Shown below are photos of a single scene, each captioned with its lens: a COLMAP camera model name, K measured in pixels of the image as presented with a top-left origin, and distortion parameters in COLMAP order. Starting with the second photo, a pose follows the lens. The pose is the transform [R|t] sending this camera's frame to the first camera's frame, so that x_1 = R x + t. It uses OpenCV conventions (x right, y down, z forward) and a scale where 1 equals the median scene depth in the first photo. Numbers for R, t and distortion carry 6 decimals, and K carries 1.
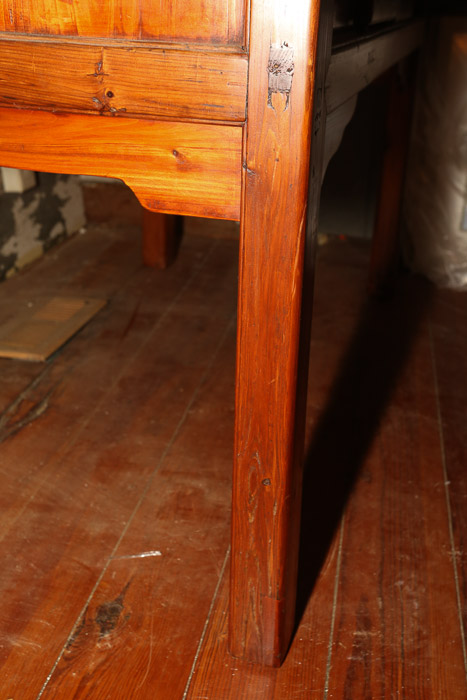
lens RADIAL K [[775.1, 0, 235.4], [0, 775.1, 353.2], [0, 0, 1]] dist [0.044544, 0.000000]
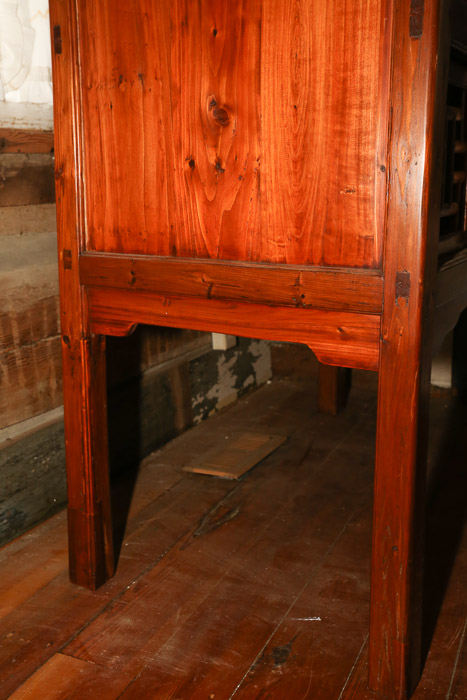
lens RADIAL K [[775.1, 0, 234.4], [0, 775.1, 350.1], [0, 0, 1]] dist [0.044544, 0.000000]
pose [[0.973973, 0.022701, -0.225525, 0.041184], [-0.068477, 0.977950, -0.197291, 0.067170], [0.216074, 0.207600, 0.954052, -0.327279]]
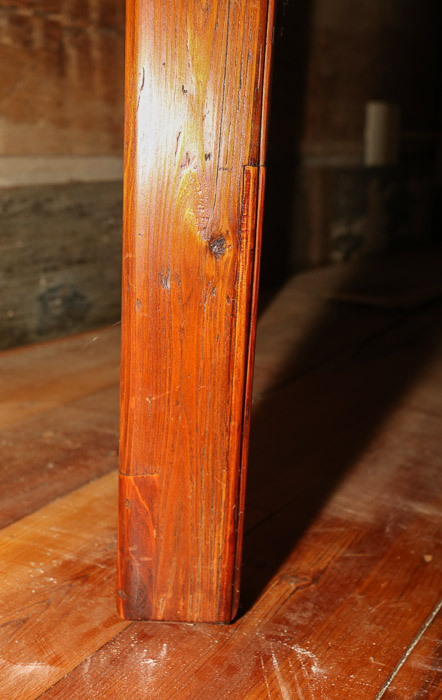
lens RADIAL K [[825.7, 0, 243.0], [0, 825.7, 383.3], [0, 0, 1]] dist [0.025352, 0.000000]
pose [[0.941644, 0.133036, -0.309205, -0.154078], [-0.172588, 0.979470, -0.104176, 0.260227], [0.288998, 0.151461, 0.945272, 0.137962]]
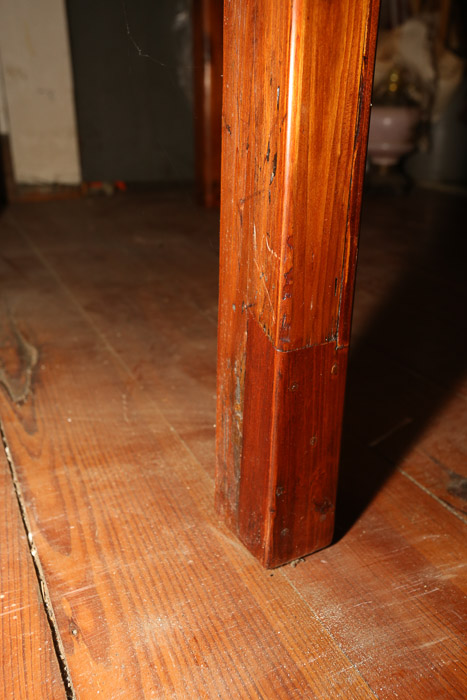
lens RADIAL K [[636.6, 0, 243.9], [0, 636.6, 326.2], [0, 0, 1]] dist [-0.026546, 0.077151]
pose [[0.800632, -0.220617, 0.557061, -0.452424], [0.254924, 0.966820, 0.016509, 0.098640], [-0.542220, 0.128790, 0.830307, 0.469244]]
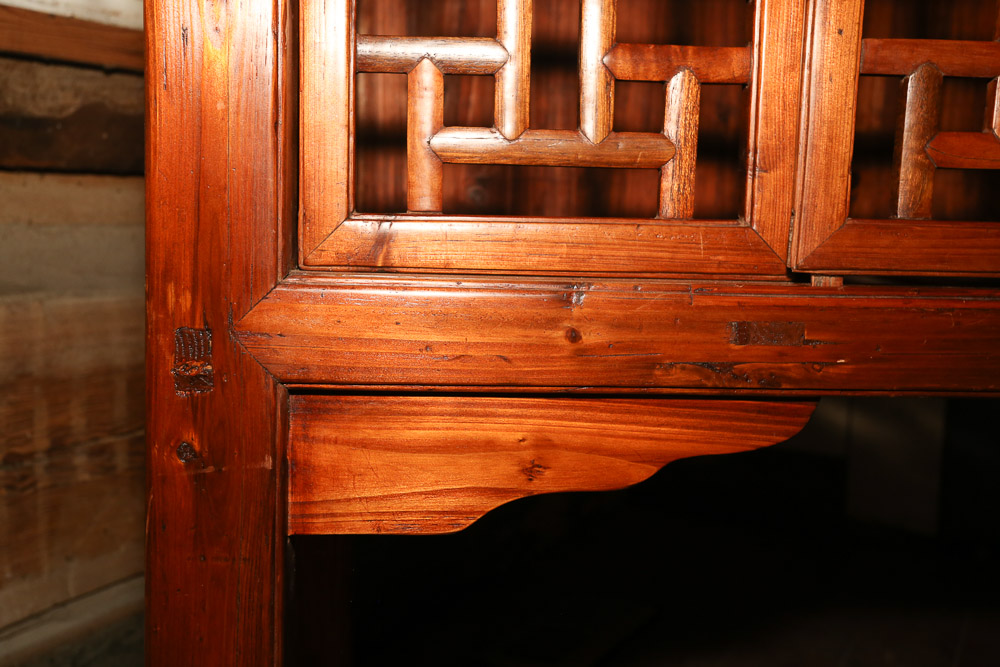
lens RADIAL K [[1107.3, 0, 494.0], [0, 1107.3, 334.7], [0, 0, 1]] dist [0.044544, 0.000000]
pose [[0.956881, 0.040675, -0.287618, -0.038492], [-0.129849, 0.945609, -0.298265, 0.023145], [0.259842, 0.322751, 0.910117, -0.059290]]
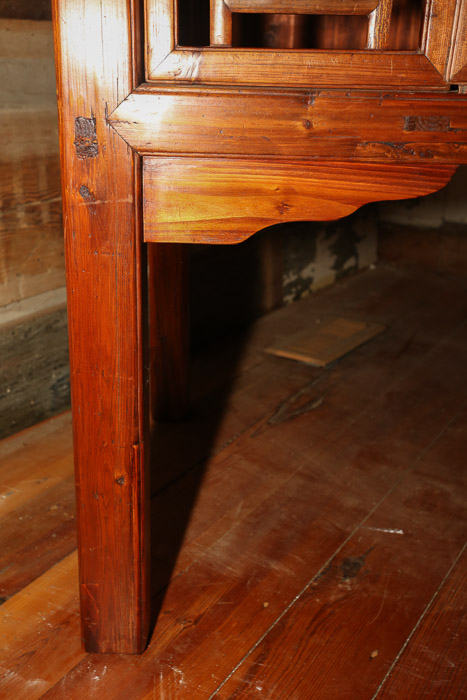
lens RADIAL K [[775.1, 0, 230.4], [0, 775.1, 352.5], [0, 0, 1]] dist [0.044544, 0.000000]
pose [[0.927875, 0.139804, -0.345692, 0.021780], [-0.163154, 0.985820, -0.039242, 0.069556], [0.335304, 0.092812, 0.937527, -0.145149]]
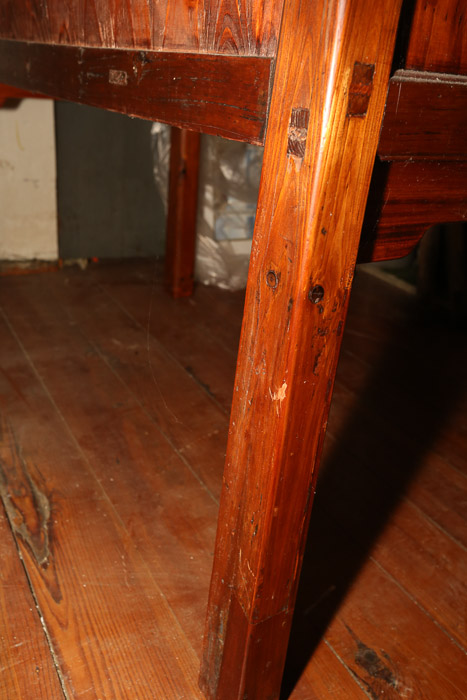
lens RADIAL K [[636.6, 0, 245.9], [0, 636.6, 327.6], [0, 0, 1]] dist [-0.026546, 0.077151]
pose [[0.758415, -0.196031, 0.621594, -0.533994], [0.201389, 0.977512, 0.062558, -0.129946], [-0.619879, 0.077737, 0.780838, 0.318978]]
